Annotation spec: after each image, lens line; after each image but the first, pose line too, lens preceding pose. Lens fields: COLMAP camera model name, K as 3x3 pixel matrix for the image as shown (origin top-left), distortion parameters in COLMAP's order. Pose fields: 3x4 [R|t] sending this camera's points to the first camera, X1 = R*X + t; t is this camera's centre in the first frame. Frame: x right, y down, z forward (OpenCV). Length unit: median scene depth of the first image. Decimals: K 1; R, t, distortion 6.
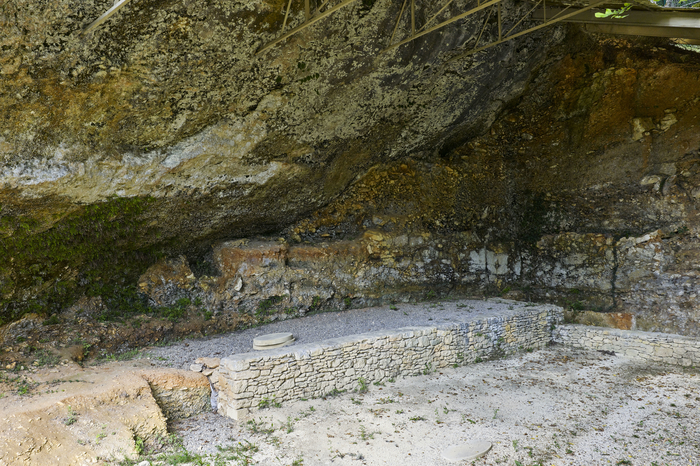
lens RADIAL K [[581.2, 0, 348.9], [0, 581.2, 234.2], [0, 0, 1]] dist [0.013641, -0.017766]
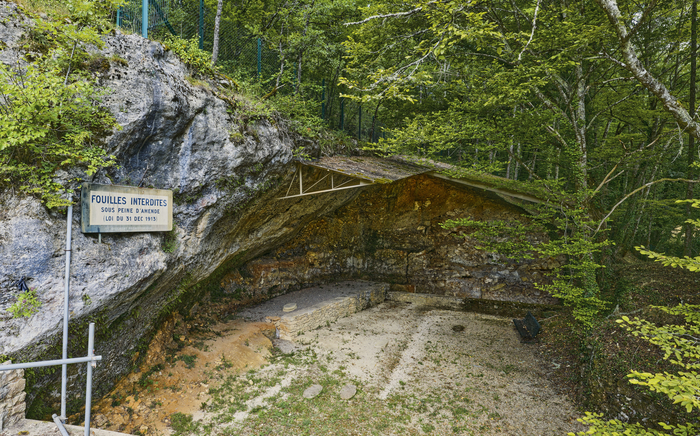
lens RADIAL K [[374.0, 0, 347.7], [0, 374.0, 220.4], [0, 0, 1]] dist [-0.033039, -0.000496]
pose [[0.936389, 0.021929, 0.350278, -0.314702], [-0.020040, 0.999759, -0.009016, -0.110384], [-0.350391, 0.001423, 0.936603, -0.341948]]
